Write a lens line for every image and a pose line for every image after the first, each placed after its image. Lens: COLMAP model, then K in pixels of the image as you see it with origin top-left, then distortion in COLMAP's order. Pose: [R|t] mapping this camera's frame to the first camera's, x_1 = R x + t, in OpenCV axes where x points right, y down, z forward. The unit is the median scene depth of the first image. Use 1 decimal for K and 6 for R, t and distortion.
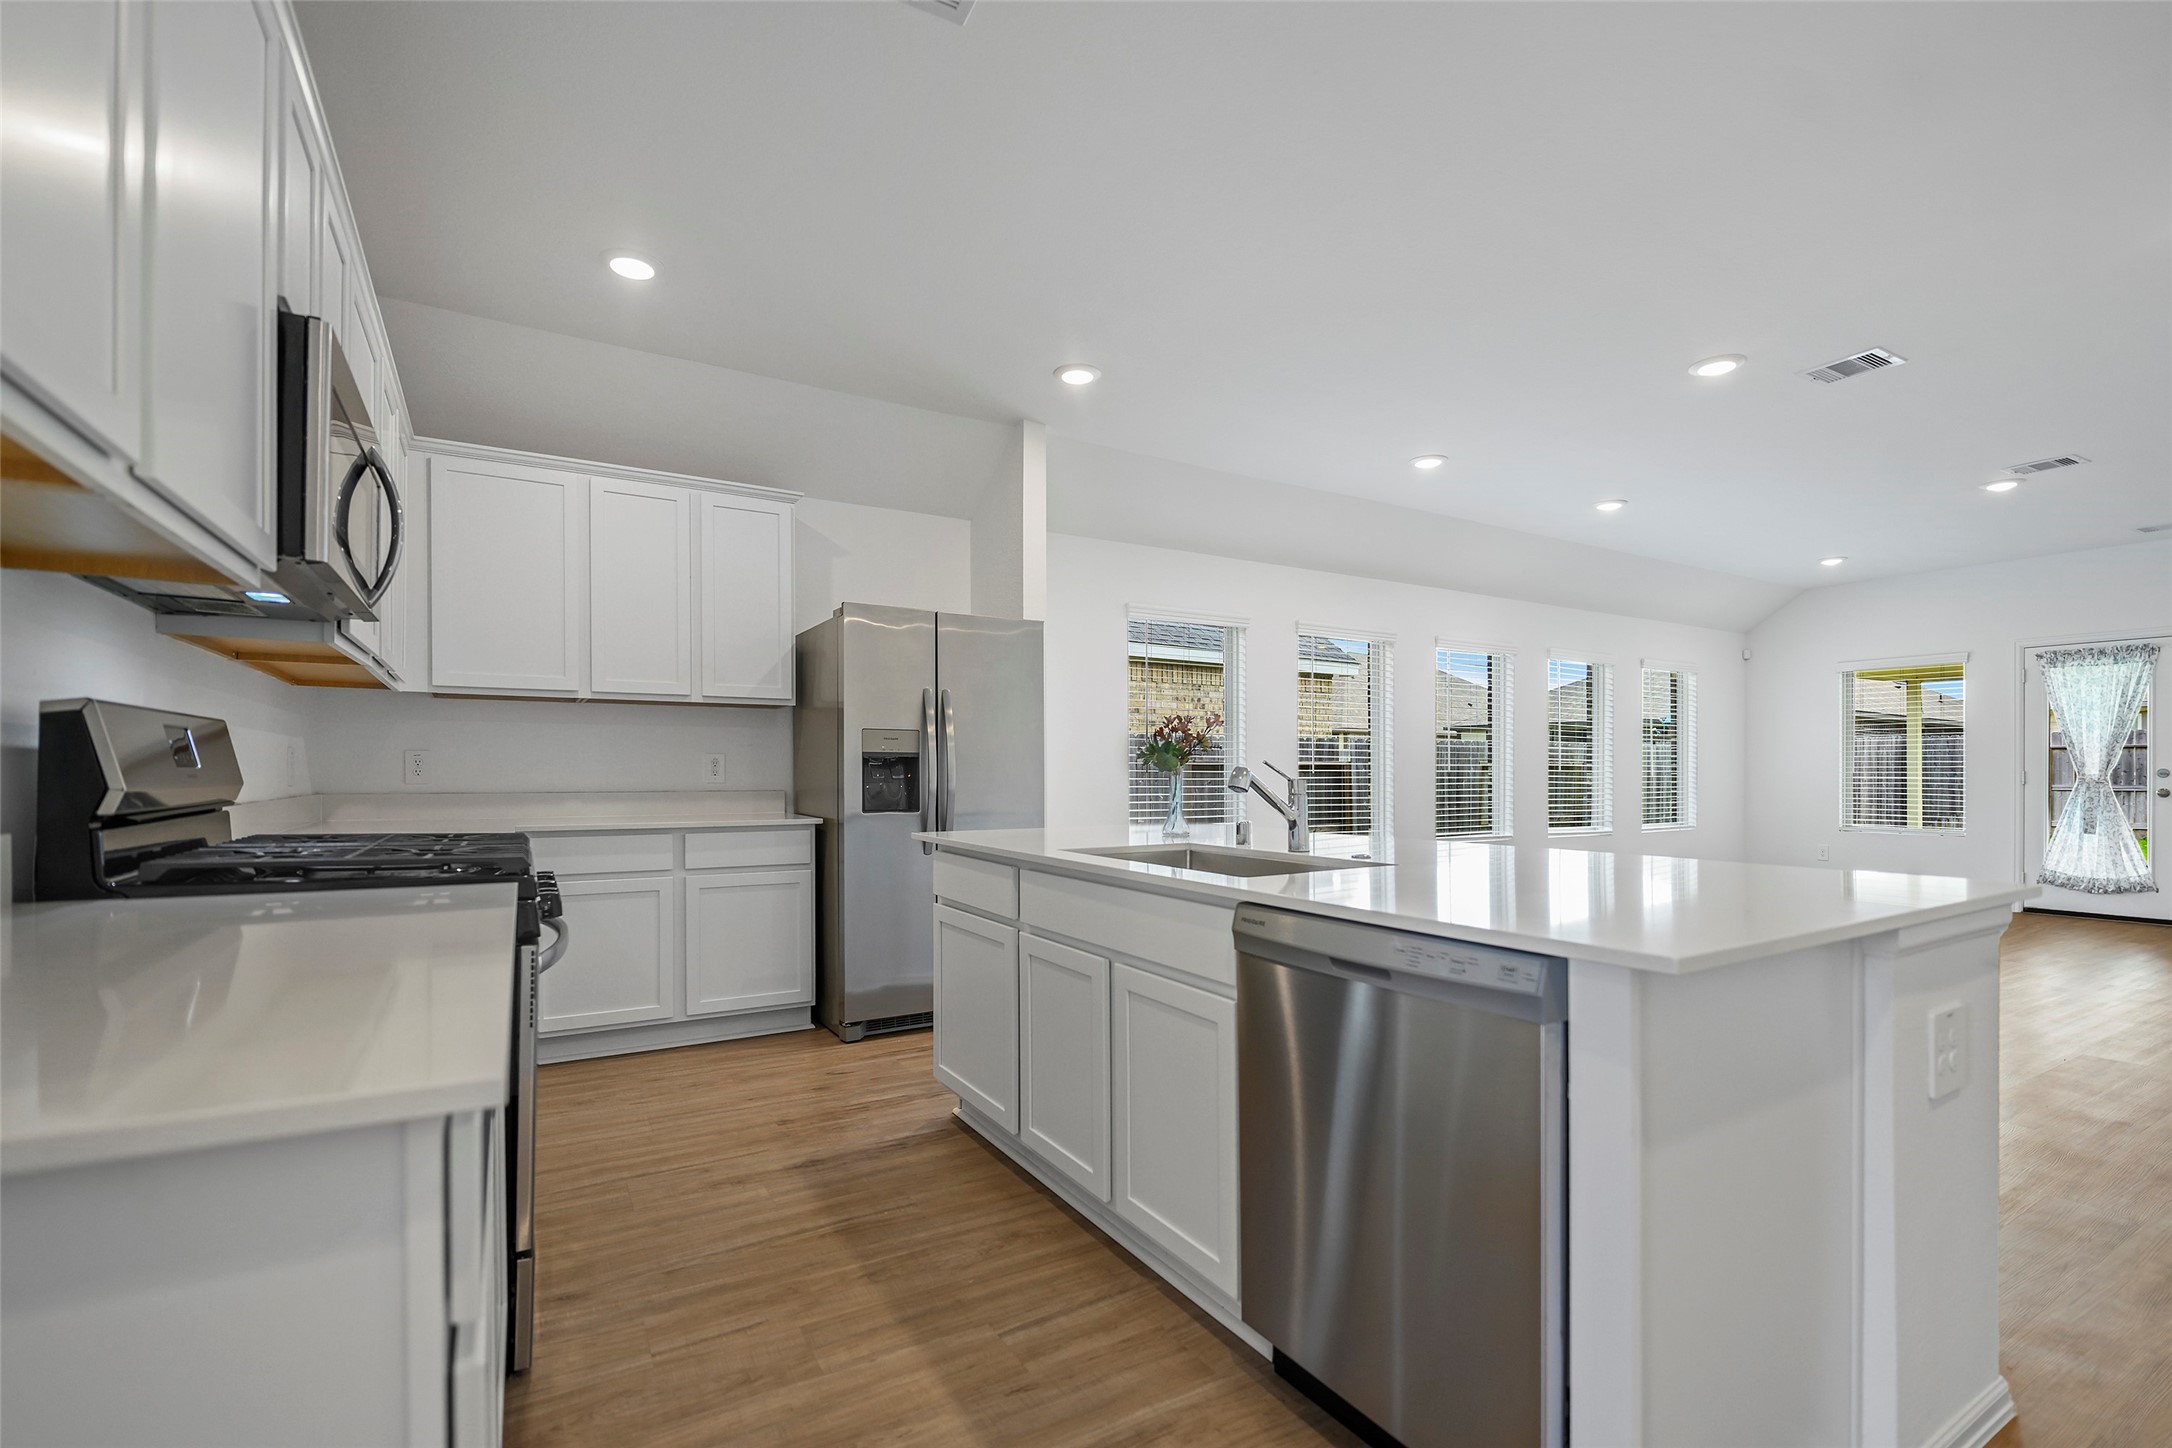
lens RADIAL K [[972.3, 0, 1060.2], [0, 972.3, 770.1], [0, 0, 1]] dist [-0.013181, -0.000703]
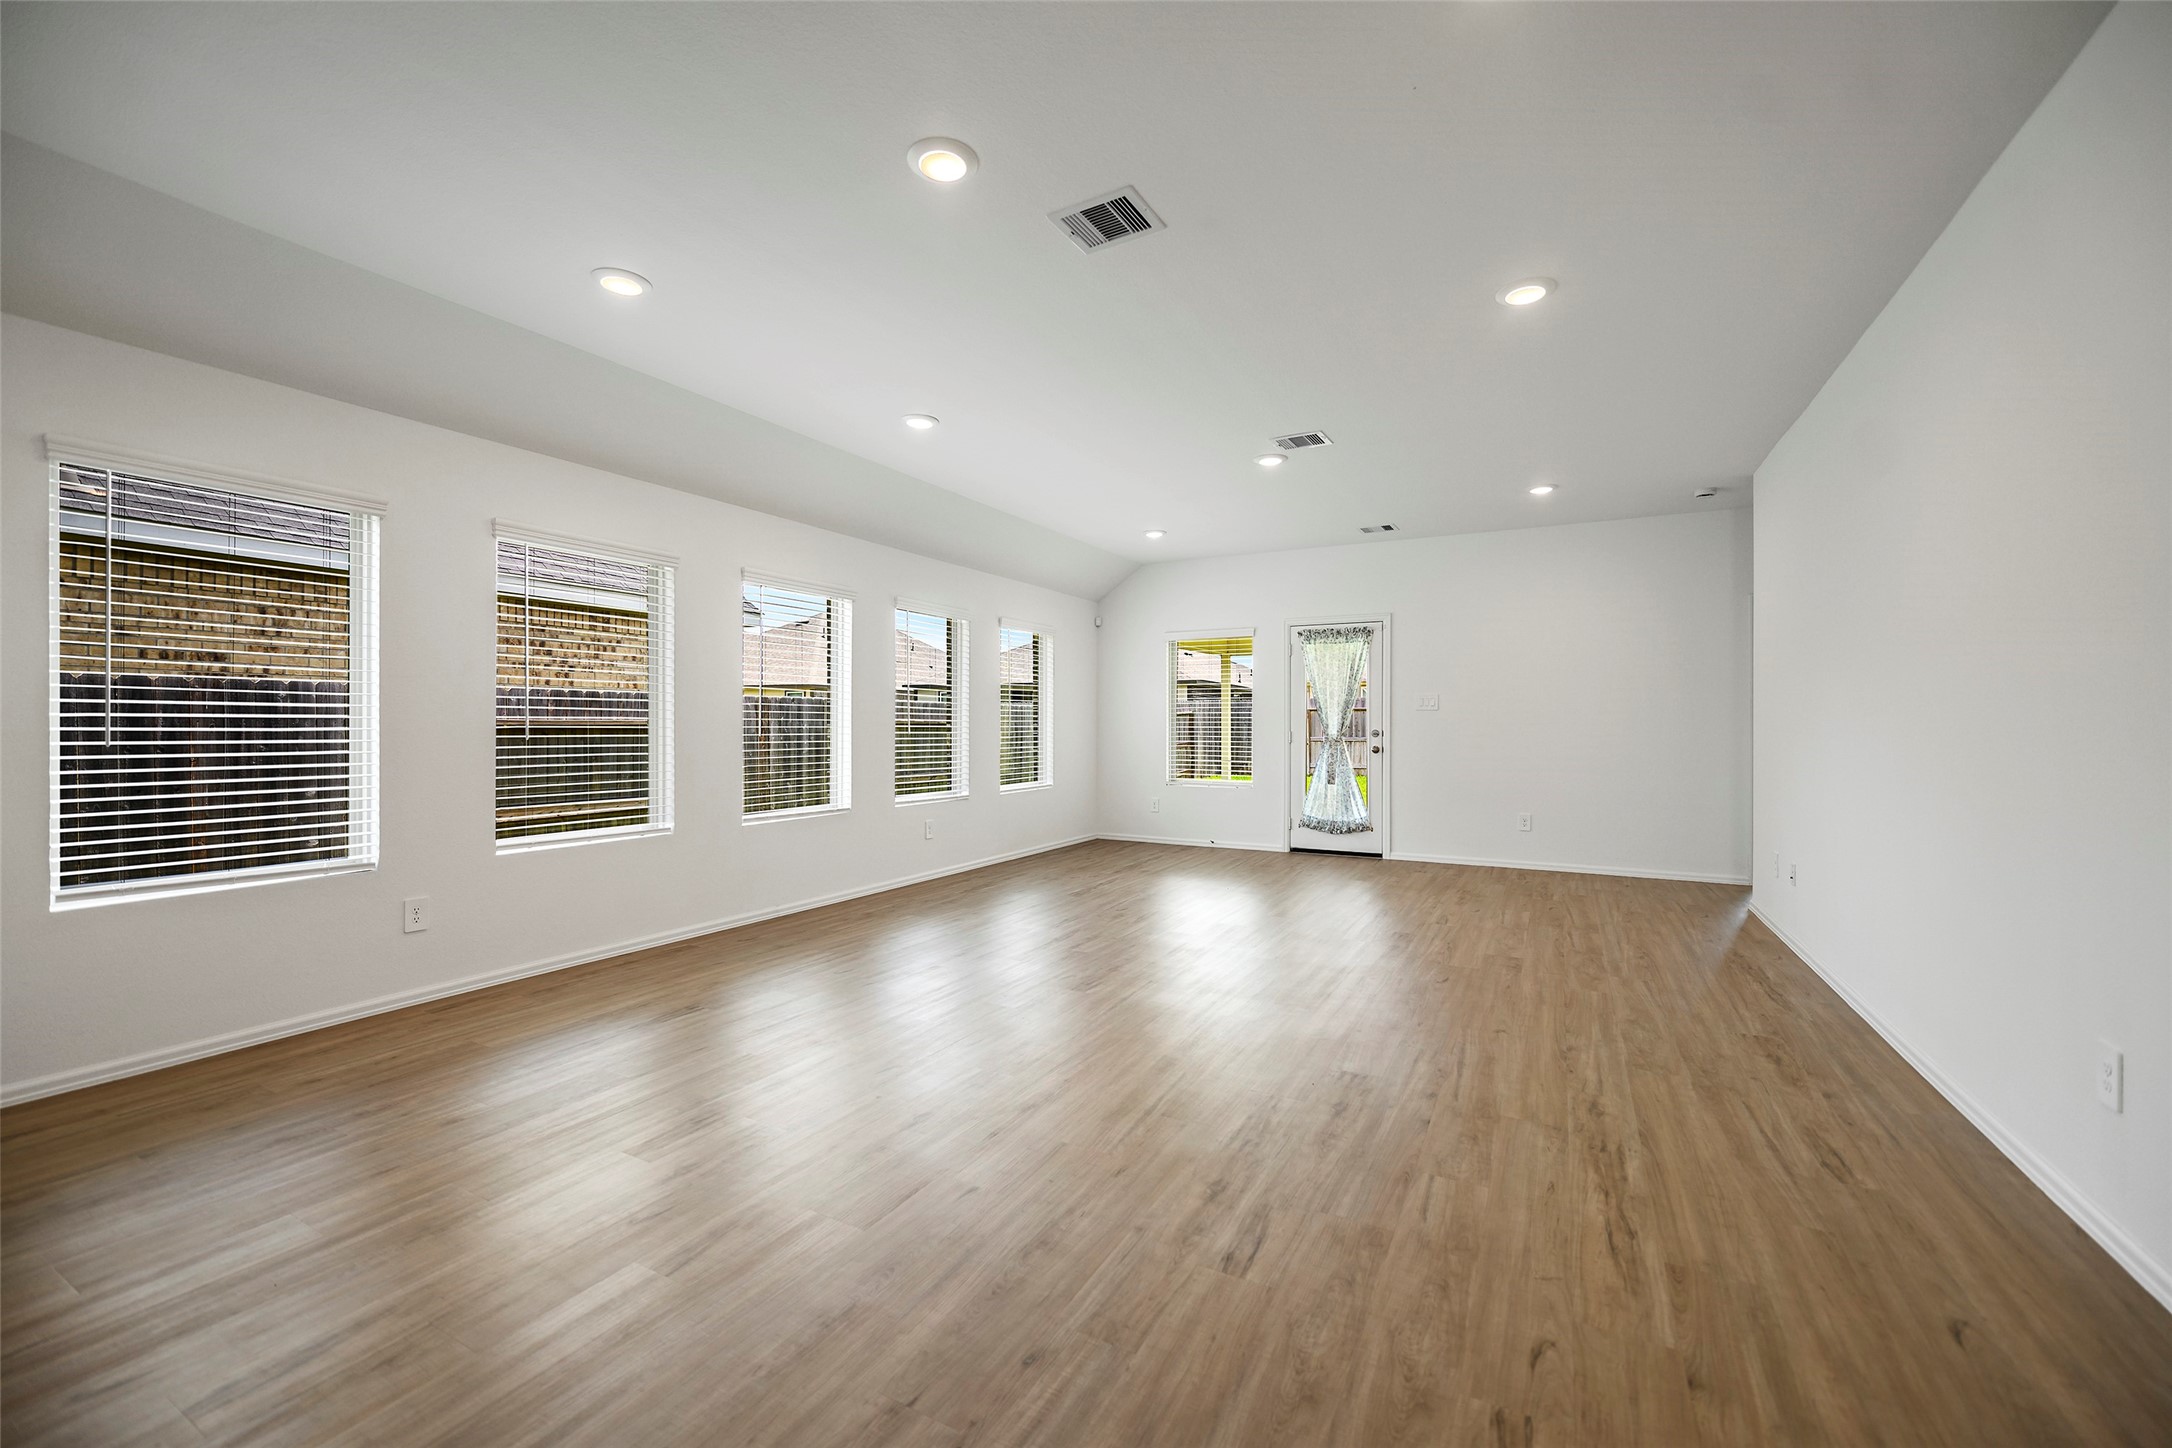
lens RADIAL K [[886.6, 0, 1079.0], [0, 886.6, 727.9], [0, 0, 1]] dist [-0.005431, 0.000469]
pose [[0.854803, -0.003953, 0.518937, 0.269740], [0.002240, 0.999990, 0.003927, -0.008488], [-0.518947, -0.002194, 0.854803, 0.251573]]
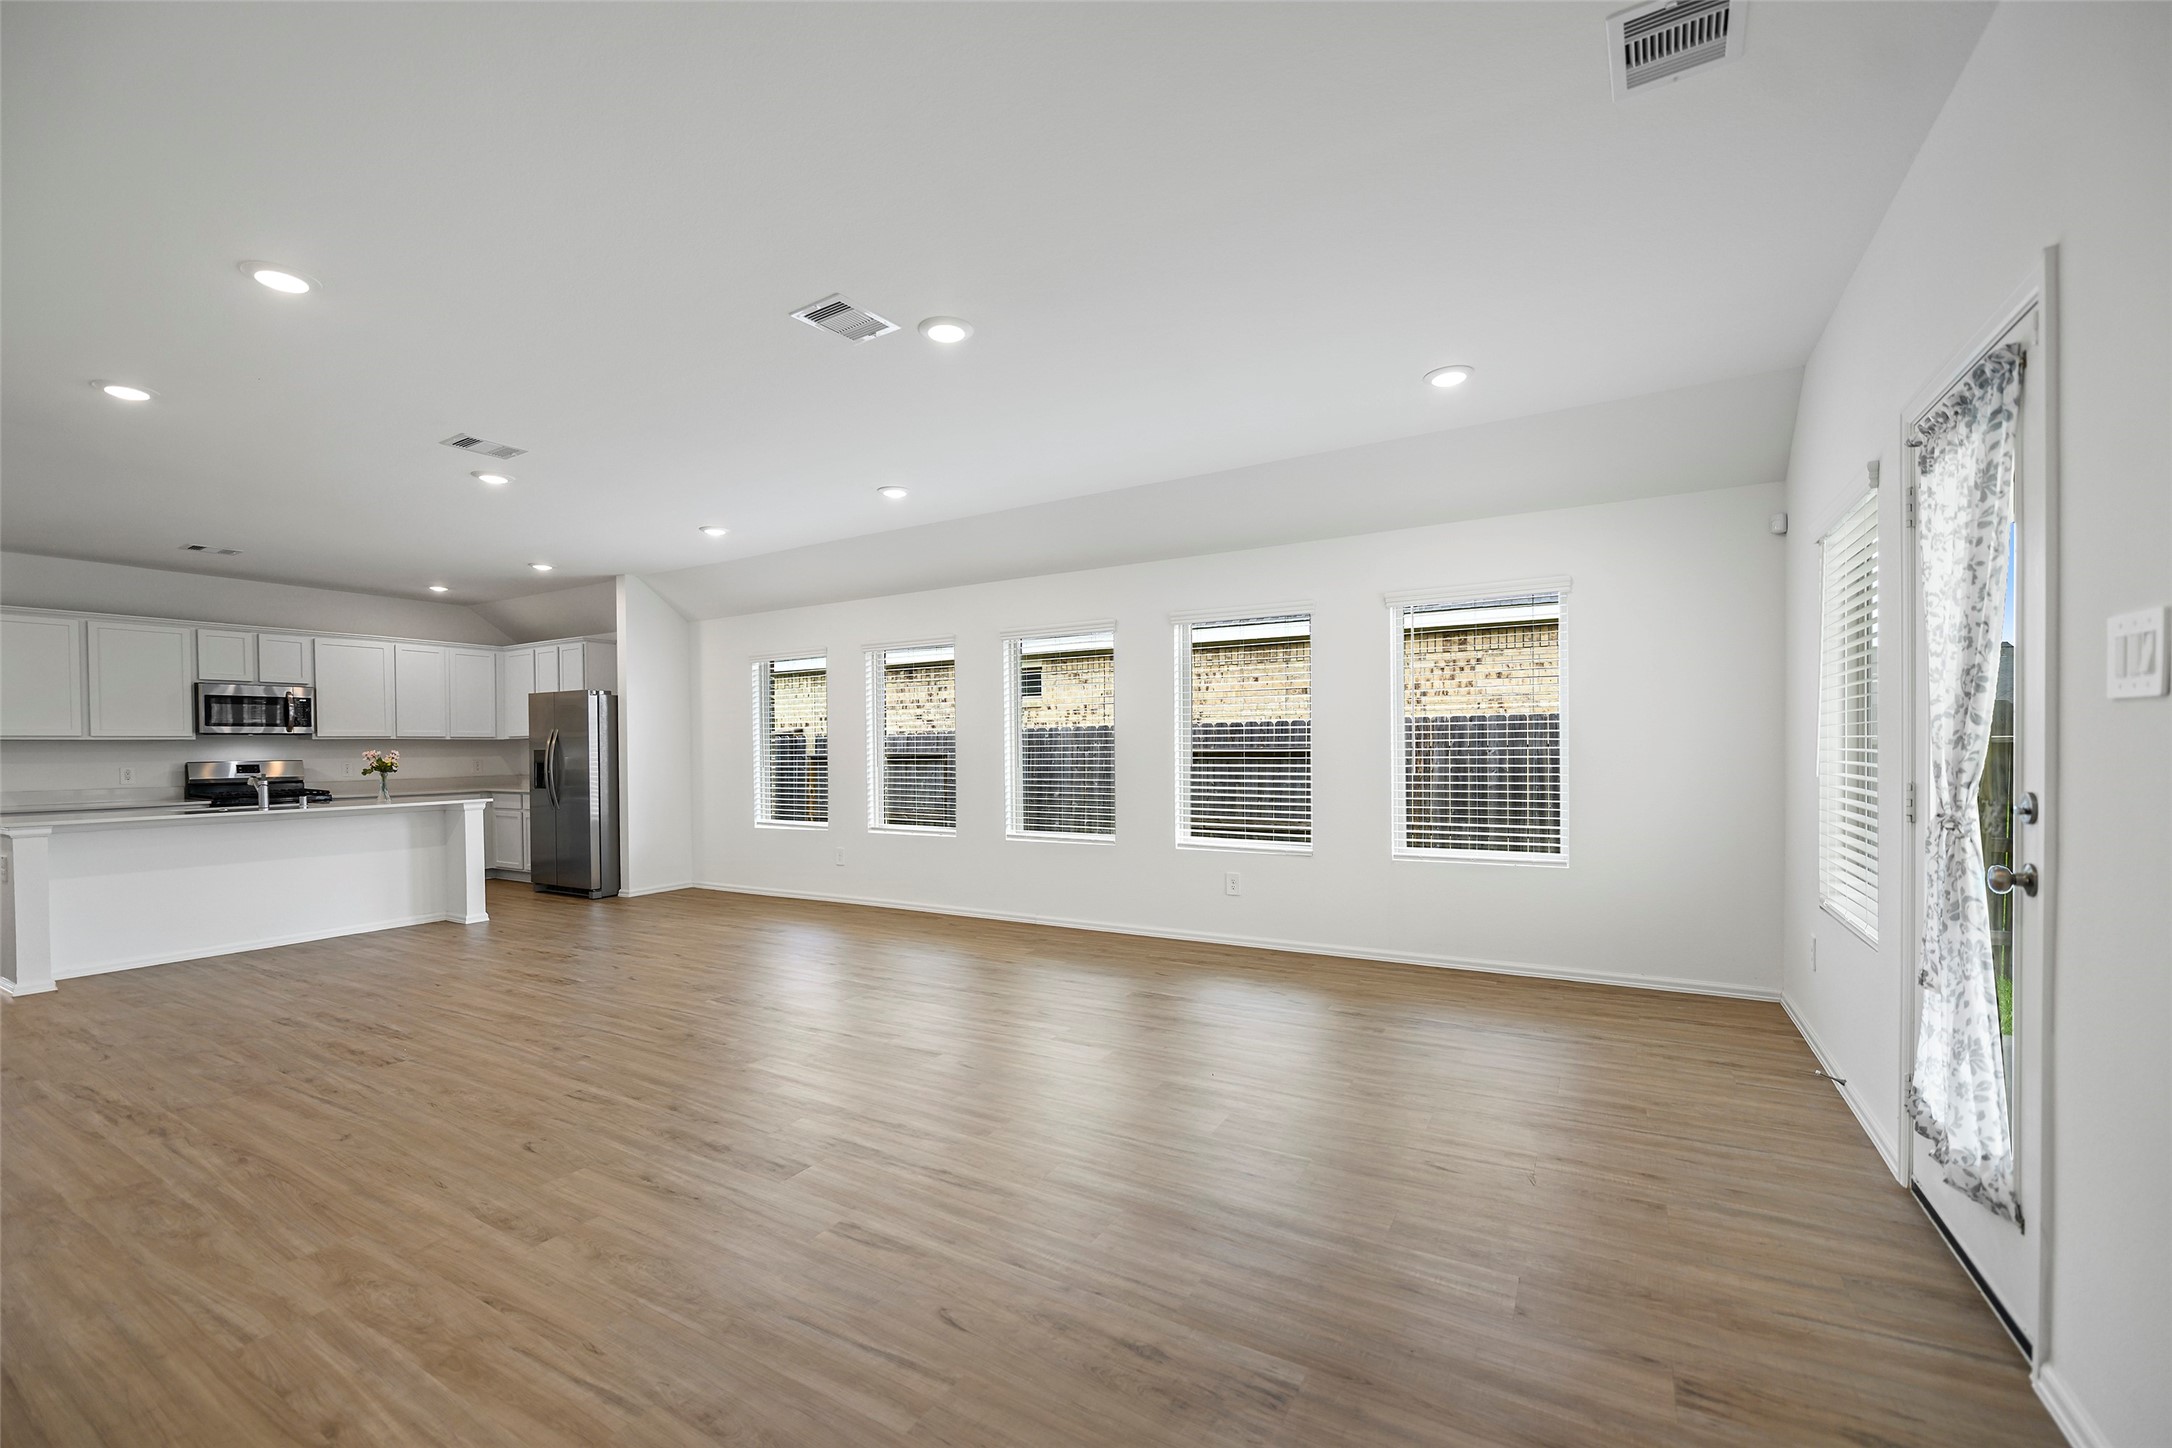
lens RADIAL K [[886.6, 0, 1111.3], [0, 886.6, 748.3], [0, 0, 1]] dist [-0.005431, 0.000469]
pose [[0.498275, 0.001106, -0.867018, 1.334376], [0.014998, 0.999839, 0.009894, -0.027924], [0.866889, -0.017934, 0.498178, 0.683273]]
